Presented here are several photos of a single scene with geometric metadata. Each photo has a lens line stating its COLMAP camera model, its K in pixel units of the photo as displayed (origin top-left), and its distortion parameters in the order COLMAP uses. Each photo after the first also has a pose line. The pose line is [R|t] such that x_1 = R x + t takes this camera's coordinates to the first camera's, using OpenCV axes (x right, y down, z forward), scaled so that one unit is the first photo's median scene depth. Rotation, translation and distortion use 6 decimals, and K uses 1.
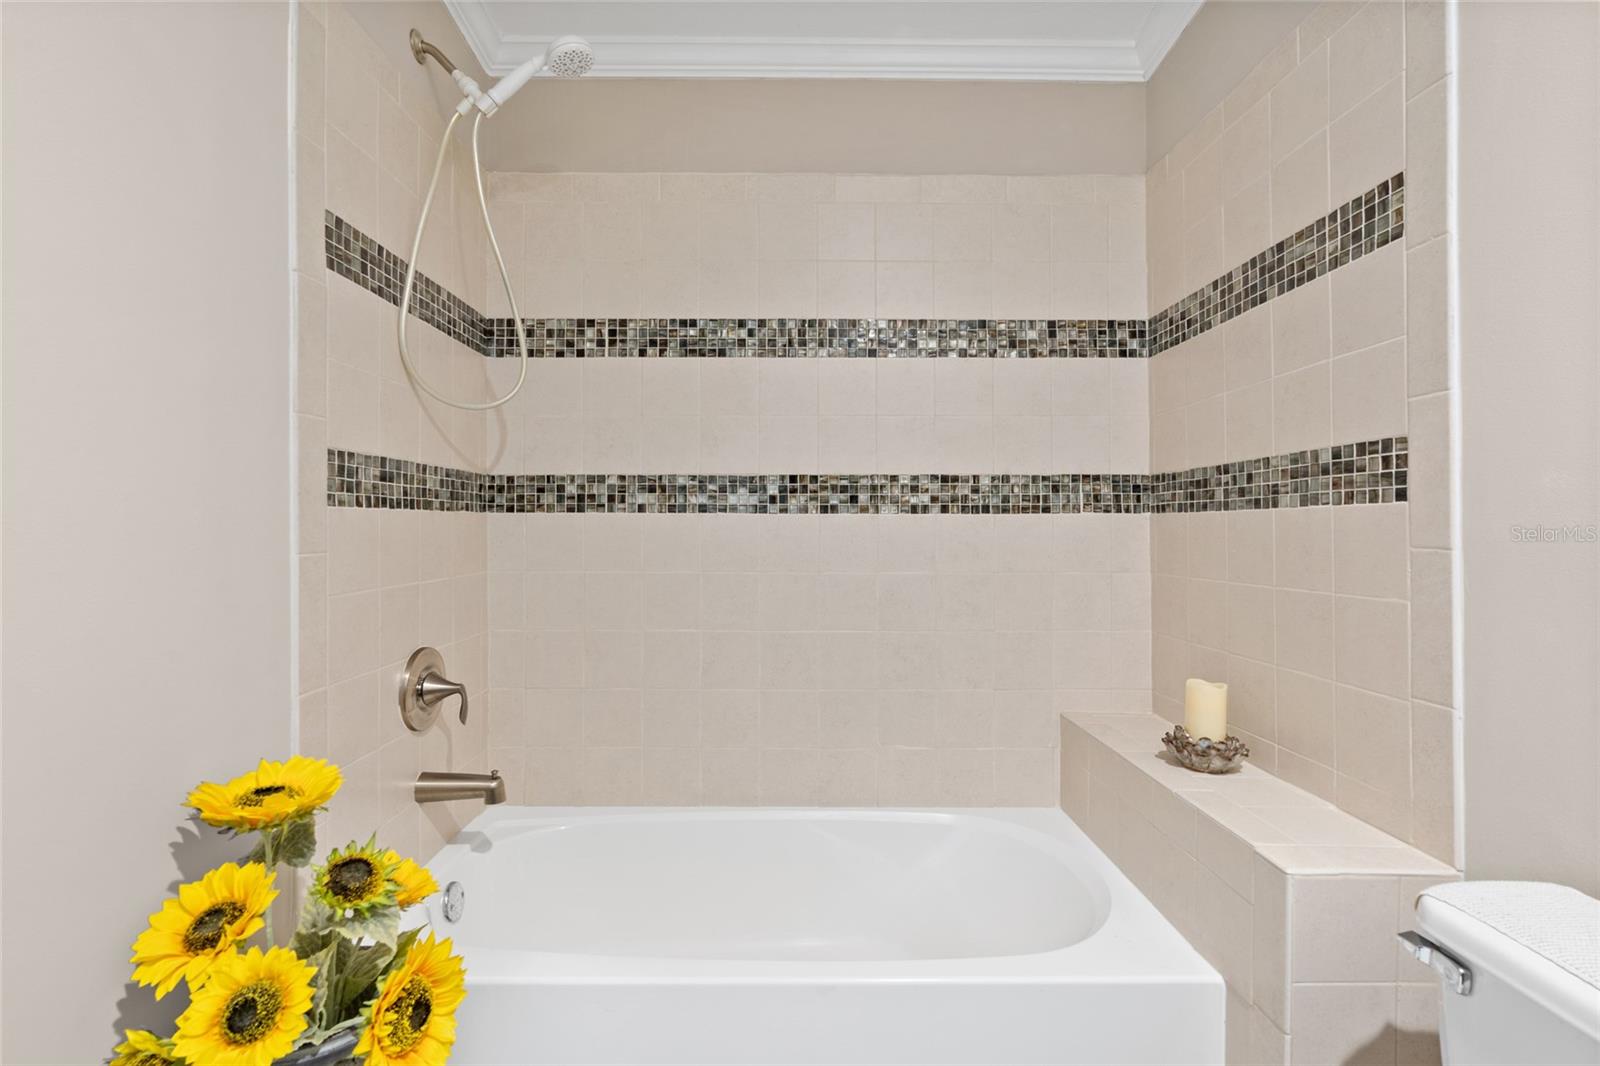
lens RADIAL K [[724.8, 0, 798.0], [0, 724.8, 520.1], [0, 0, 1]] dist [-0.015593, 0.006282]
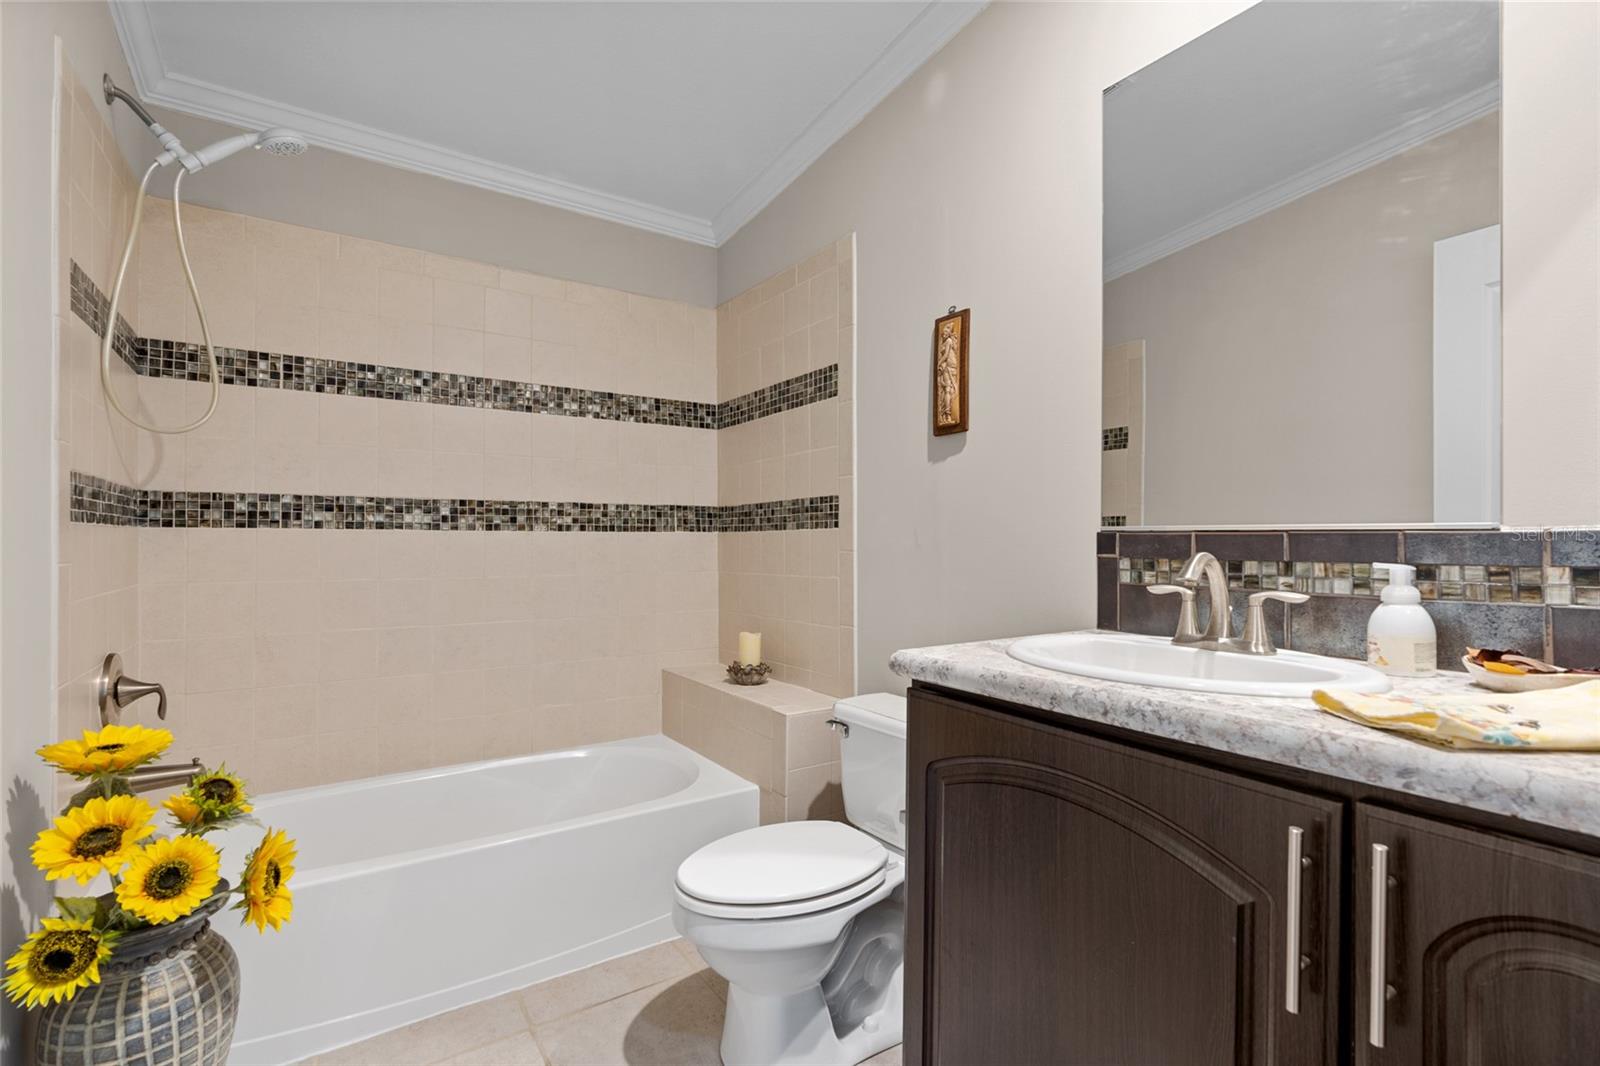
lens RADIAL K [[732.4, 0, 796.6], [0, 732.4, 540.5], [0, 0, 1]] dist [-0.014441, 0.006597]
pose [[0.836850, 0.000570, 0.547432, -0.217353], [-0.004261, 0.999976, 0.005472, -0.000992], [-0.547415, -0.006912, 0.836833, -0.380796]]
